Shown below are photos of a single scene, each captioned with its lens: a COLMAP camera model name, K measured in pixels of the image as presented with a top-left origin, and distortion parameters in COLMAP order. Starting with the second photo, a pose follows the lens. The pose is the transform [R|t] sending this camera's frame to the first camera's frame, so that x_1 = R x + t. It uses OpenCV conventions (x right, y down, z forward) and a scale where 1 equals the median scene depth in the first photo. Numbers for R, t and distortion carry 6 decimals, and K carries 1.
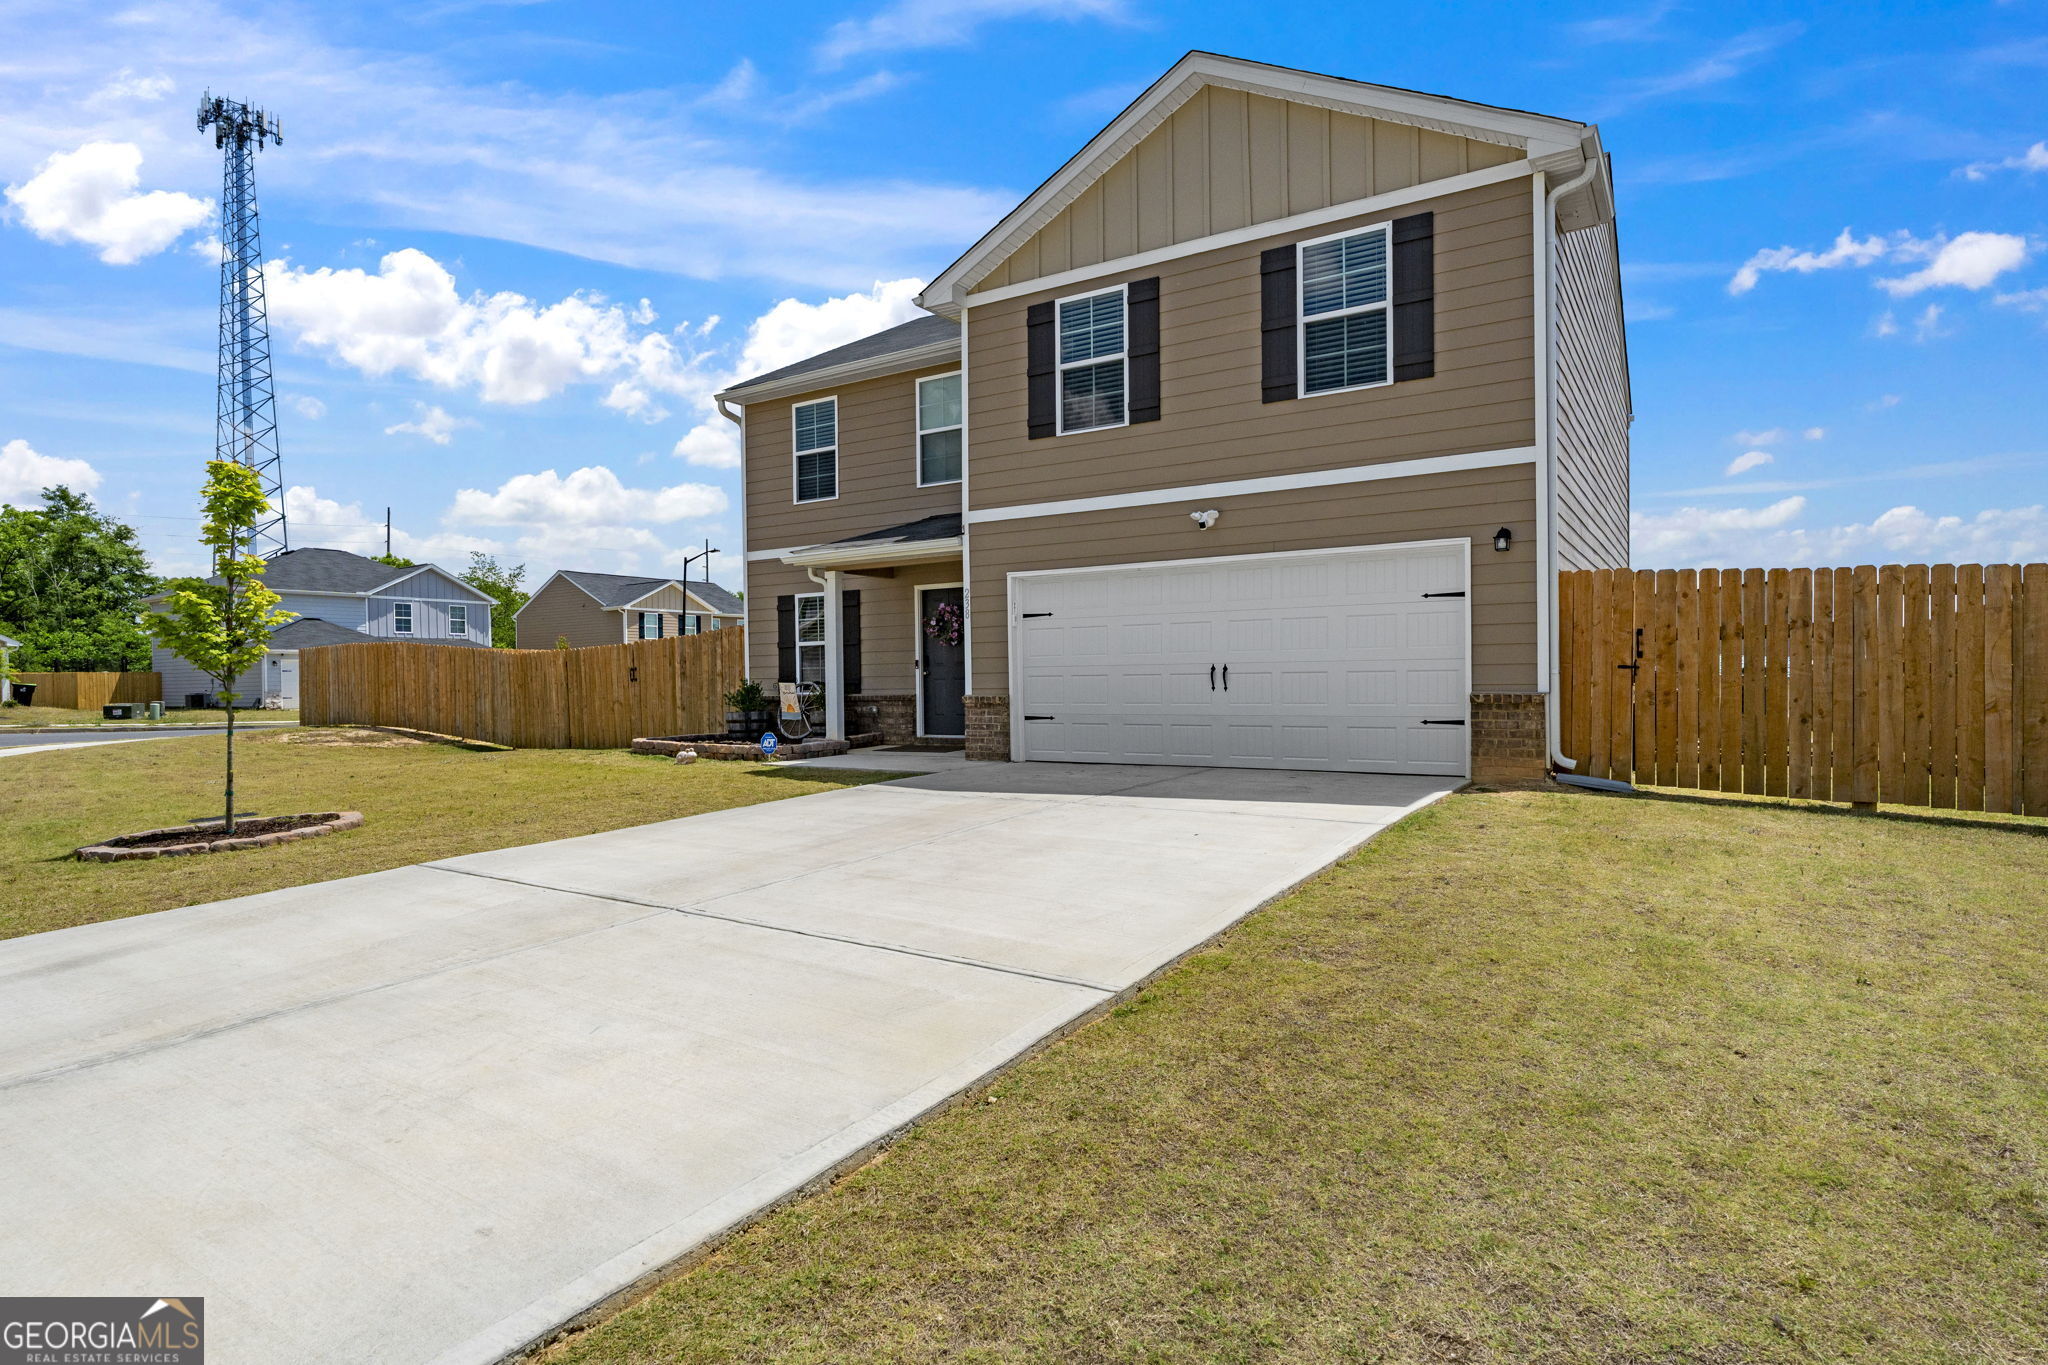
lens RADIAL K [[1035.4, 0, 1015.3], [0, 1035.4, 686.5], [0, 0, 1]] dist [-0.002775, 0.000563]
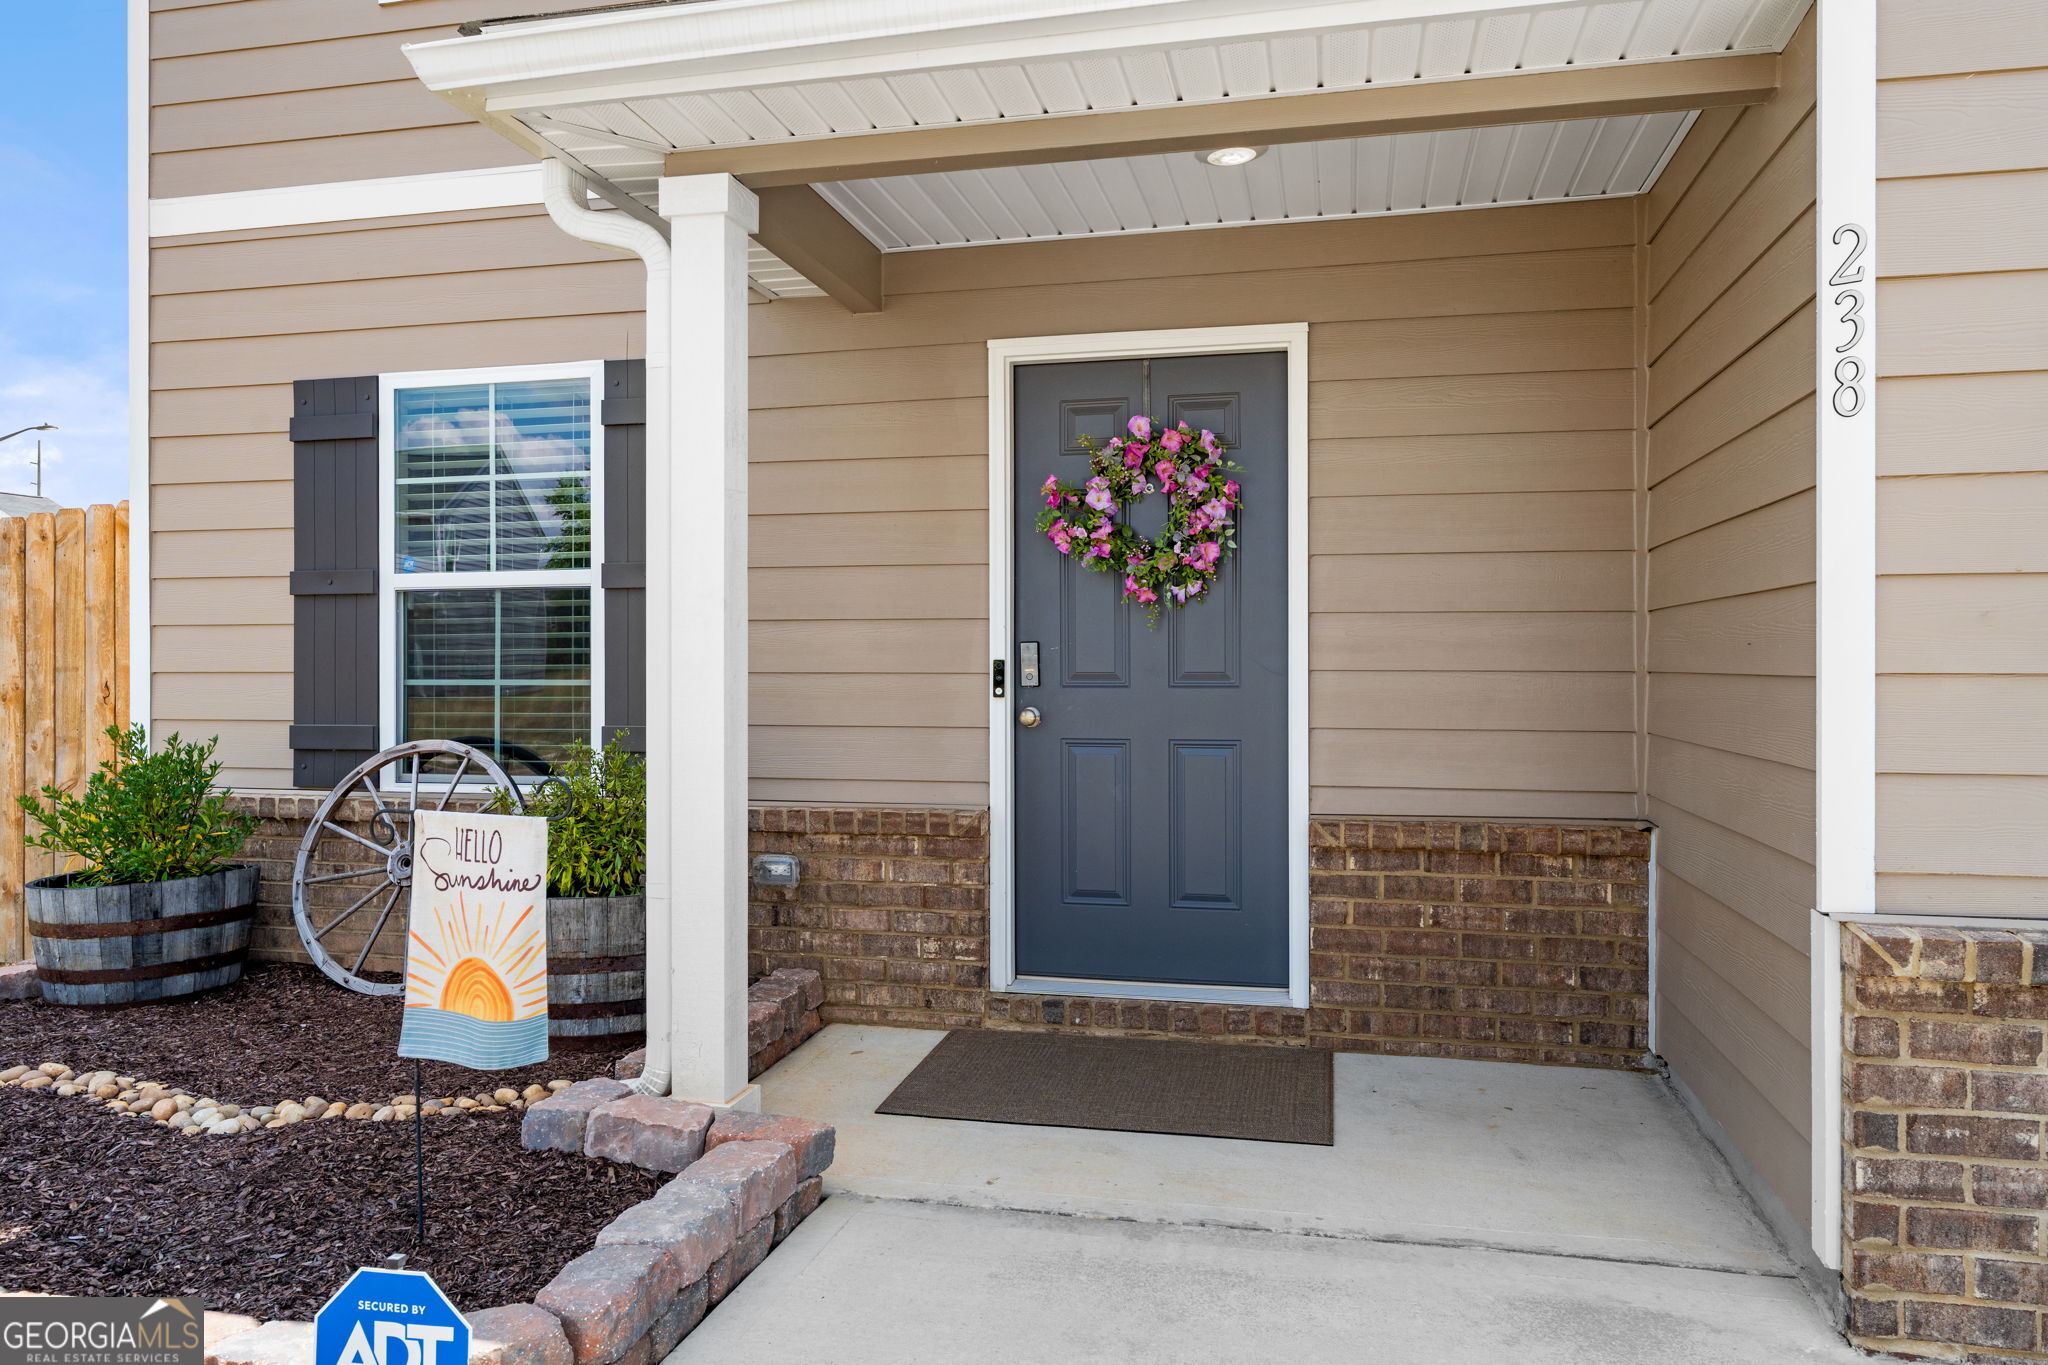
lens RADIAL K [[1383.2, 0, 1035.6], [0, 1383.2, 665.1], [0, 0, 1]] dist [-0.004891, -0.000148]
pose [[0.942854, 0.014947, 0.332871, -0.190568], [-0.011312, 0.999853, -0.012855, -0.020732], [-0.333014, 0.008355, 0.942885, 0.705704]]
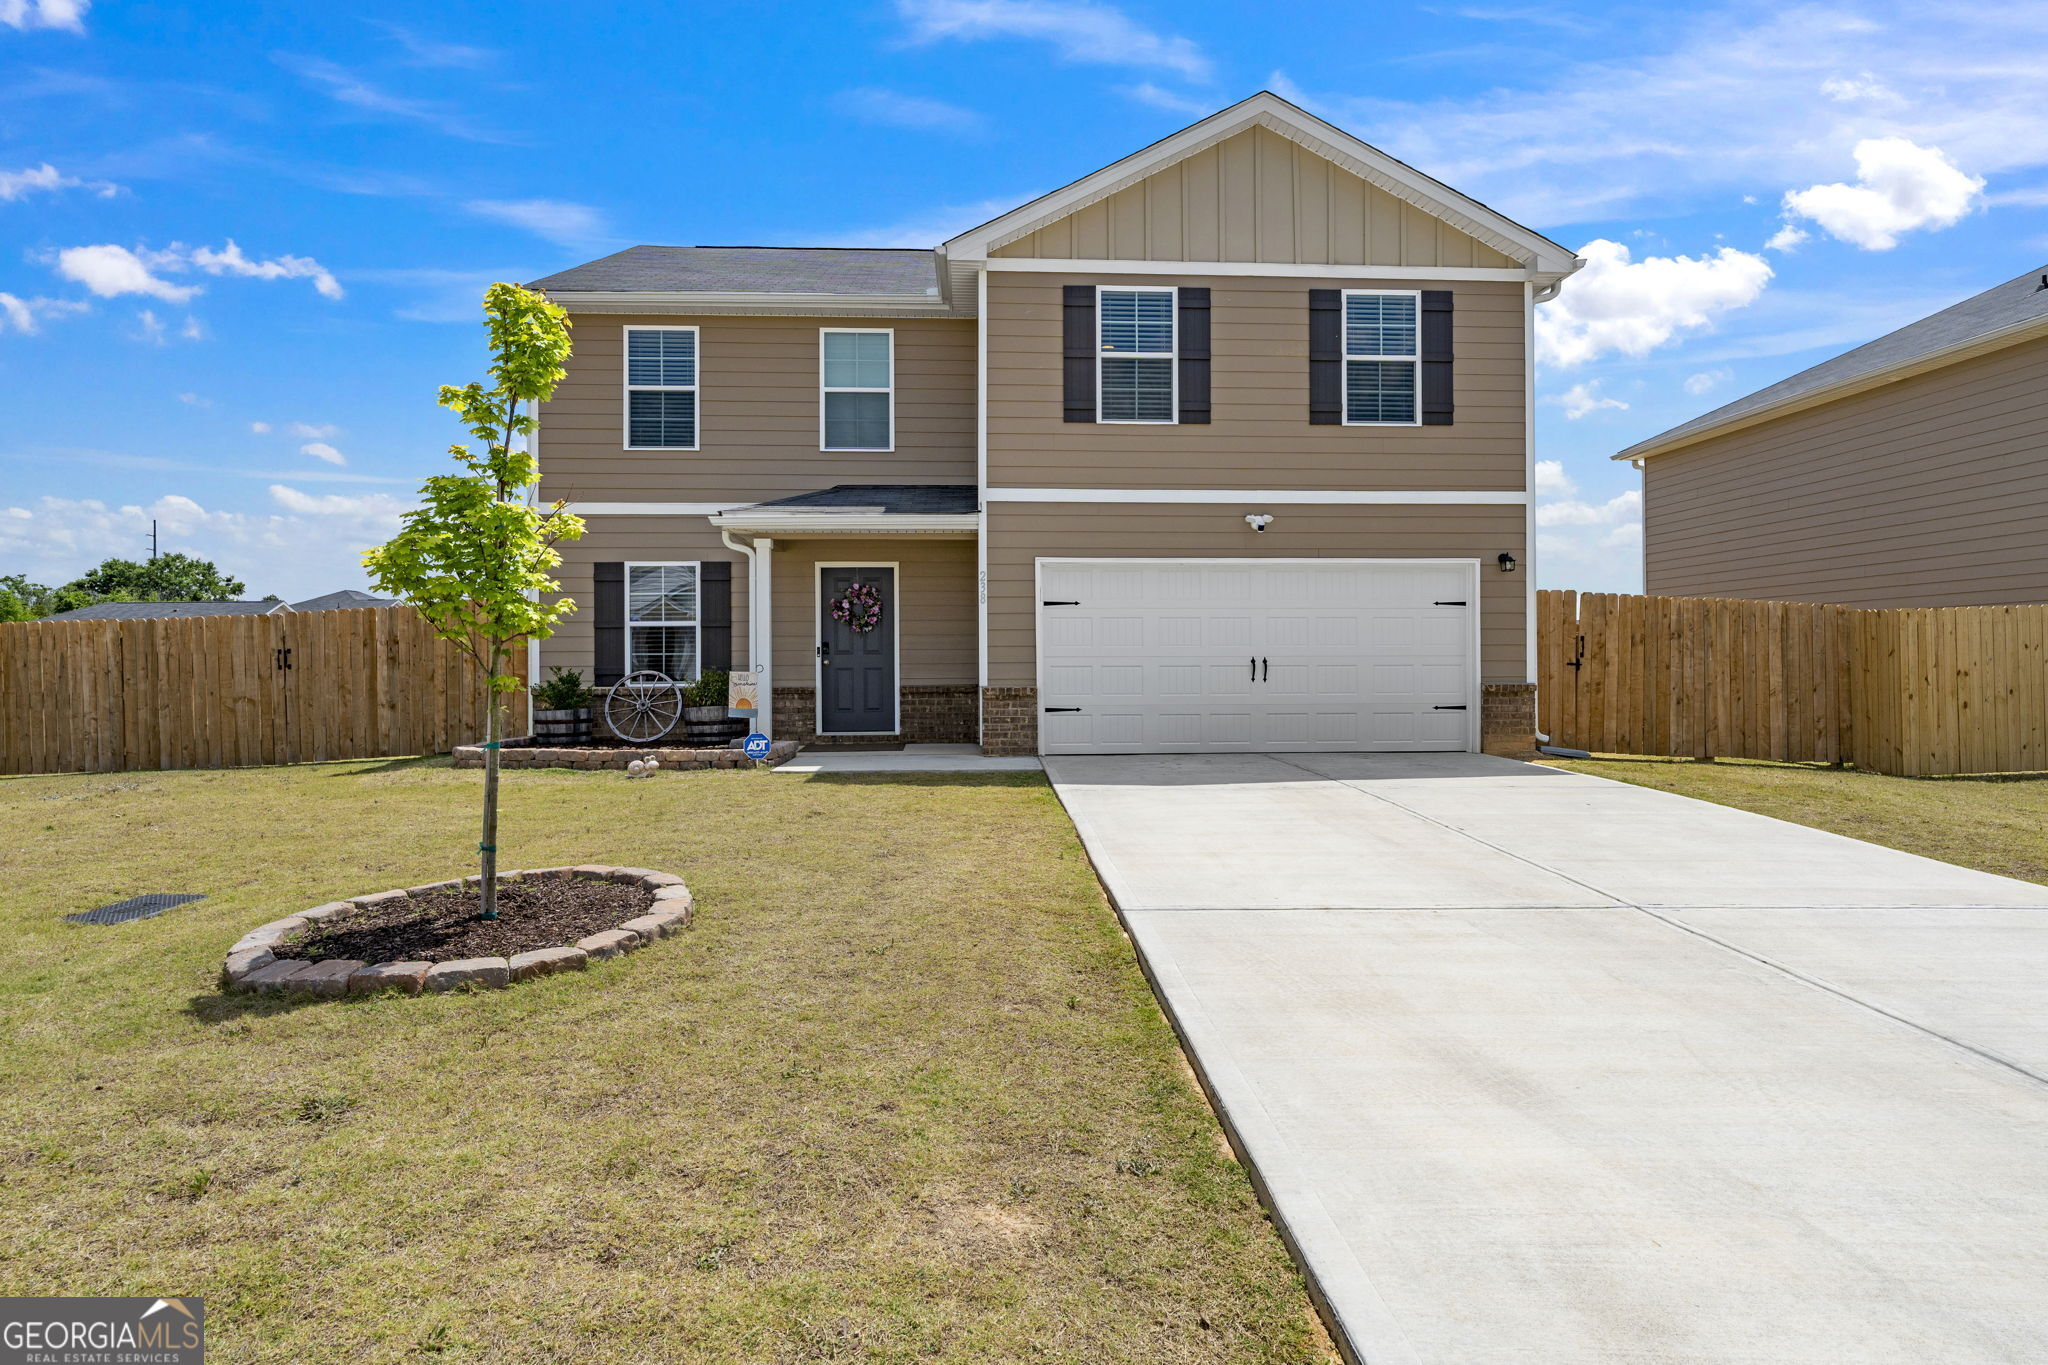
lens RADIAL K [[1035.4, 0, 1010.5], [0, 1035.4, 657.0], [0, 0, 1]] dist [-0.002775, 0.000563]
pose [[0.821757, 0.017033, 0.569584, -0.459608], [-0.002337, 0.999646, -0.026521, 0.005447], [-0.569834, 0.020463, 0.821505, 0.190666]]
